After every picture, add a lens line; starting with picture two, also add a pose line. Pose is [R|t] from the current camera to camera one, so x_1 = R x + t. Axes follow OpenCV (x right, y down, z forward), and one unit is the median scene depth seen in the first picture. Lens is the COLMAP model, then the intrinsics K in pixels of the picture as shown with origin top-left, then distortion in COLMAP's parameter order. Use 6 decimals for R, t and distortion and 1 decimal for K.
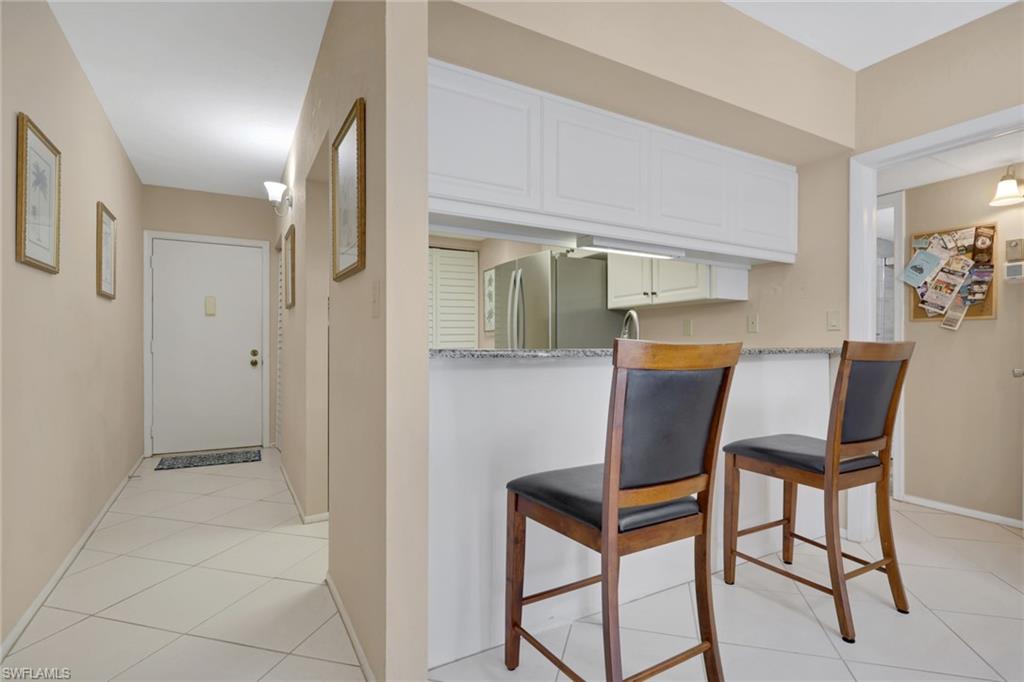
lens RADIAL K [[492.8, 0, 509.8], [0, 492.8, 345.1], [0, 0, 1]] dist [-0.001243, 0.001006]
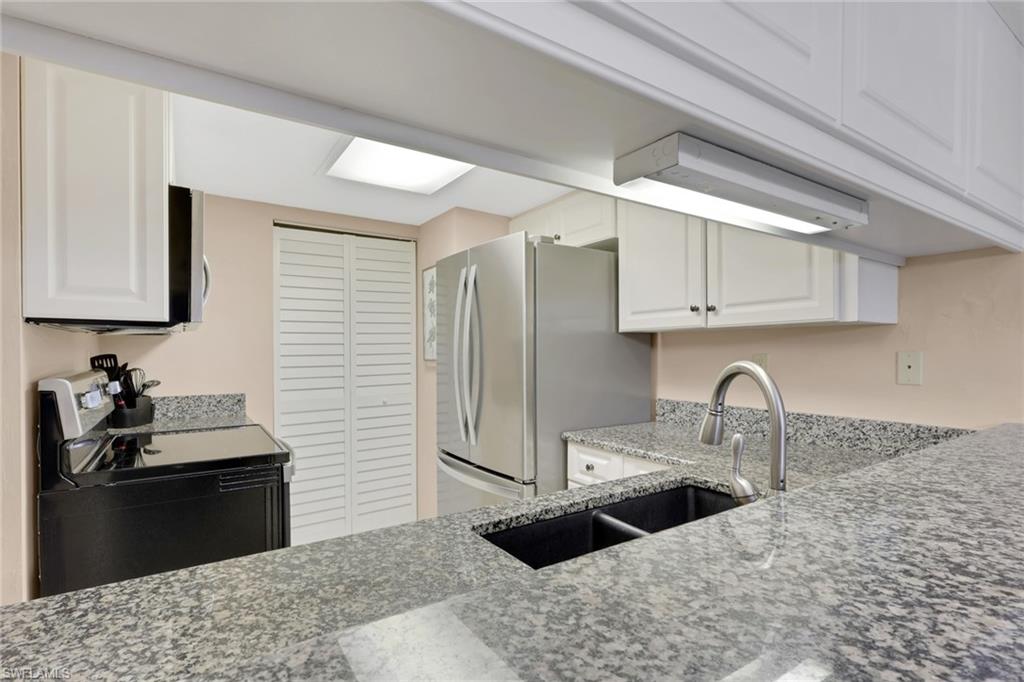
lens RADIAL K [[492.8, 0, 510.9], [0, 492.8, 357.3], [0, 0, 1]] dist [-0.001243, 0.001006]
pose [[0.997571, -0.002005, 0.069632, 0.022303], [0.001126, 0.999919, 0.012669, -0.045315], [-0.069652, -0.012560, 0.997492, 0.365593]]
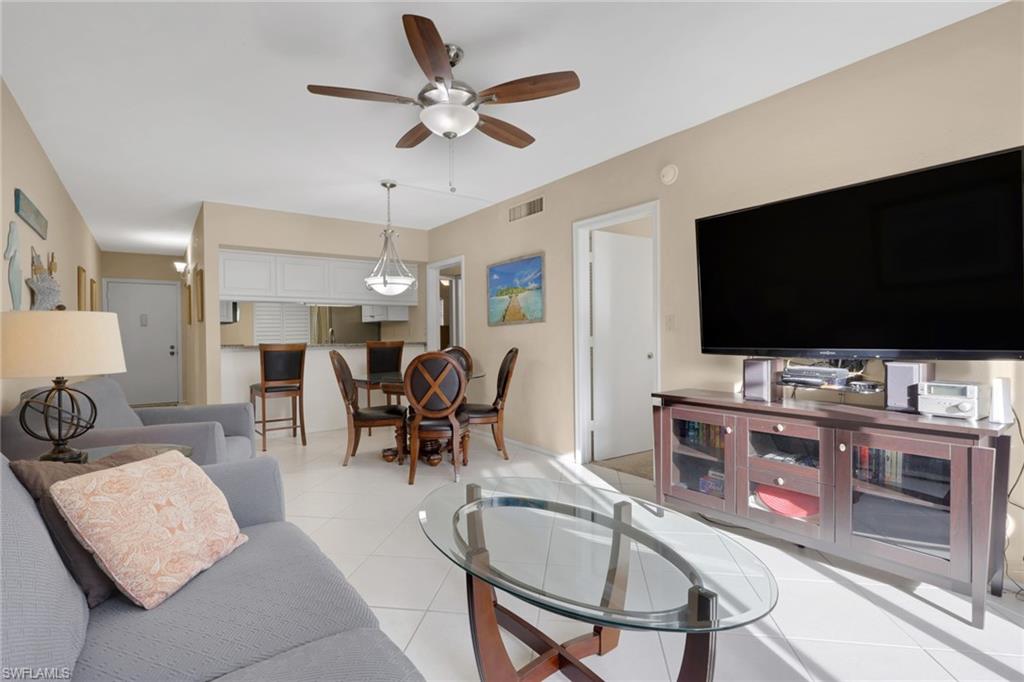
lens RADIAL K [[492.8, 0, 513.0], [0, 492.8, 337.8], [0, 0, 1]] dist [-0.001243, 0.001006]
pose [[0.993327, -0.010660, 0.114837, 0.513721], [0.010081, 0.999933, 0.005629, -0.016058], [-0.114889, -0.004433, 0.993368, -0.929976]]
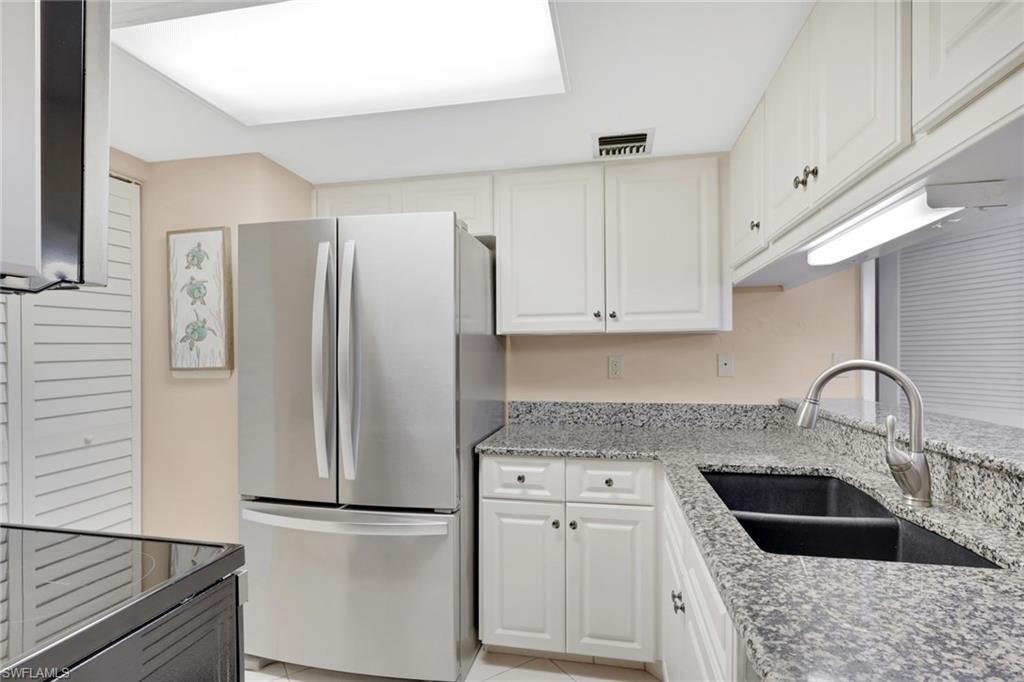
lens RADIAL K [[492.8, 0, 516.3], [0, 492.8, 356.3], [0, 0, 1]] dist [-0.001243, 0.001006]
pose [[0.658704, -0.006620, 0.752373, -0.203326], [0.005359, 0.999977, 0.004106, -0.044892], [-0.752383, 0.001327, 0.658725, 0.541775]]
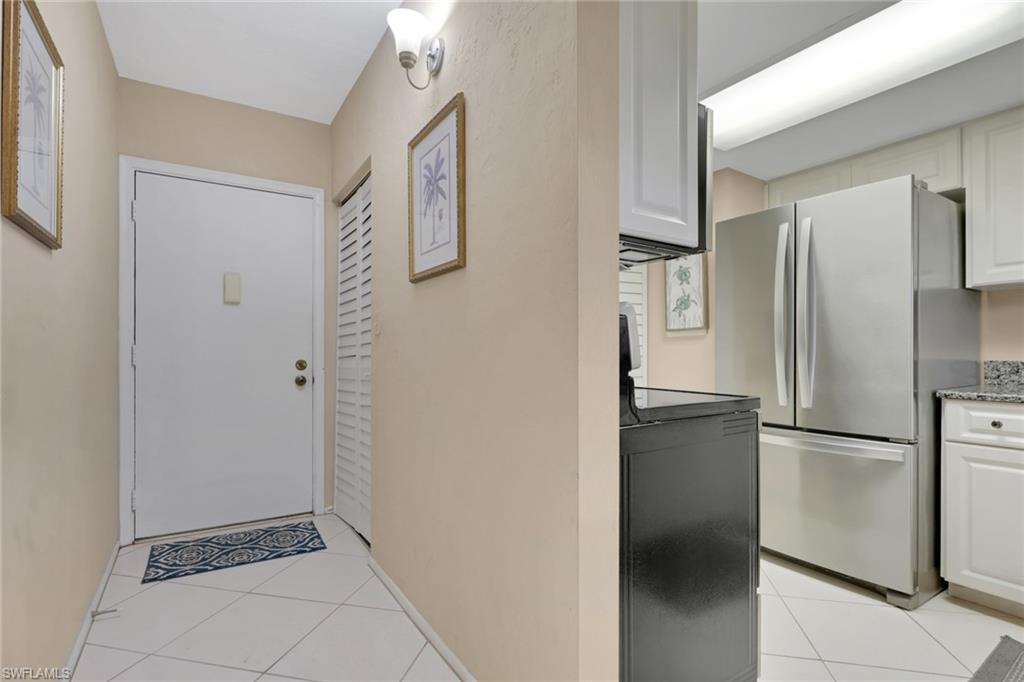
lens RADIAL K [[492.8, 0, 516.6], [0, 492.8, 351.7], [0, 0, 1]] dist [-0.001243, 0.001006]
pose [[0.998526, -0.002094, 0.054239, -0.321144], [0.002243, 0.999994, -0.002691, 0.001643], [-0.054233, 0.002809, 0.998524, 0.412954]]
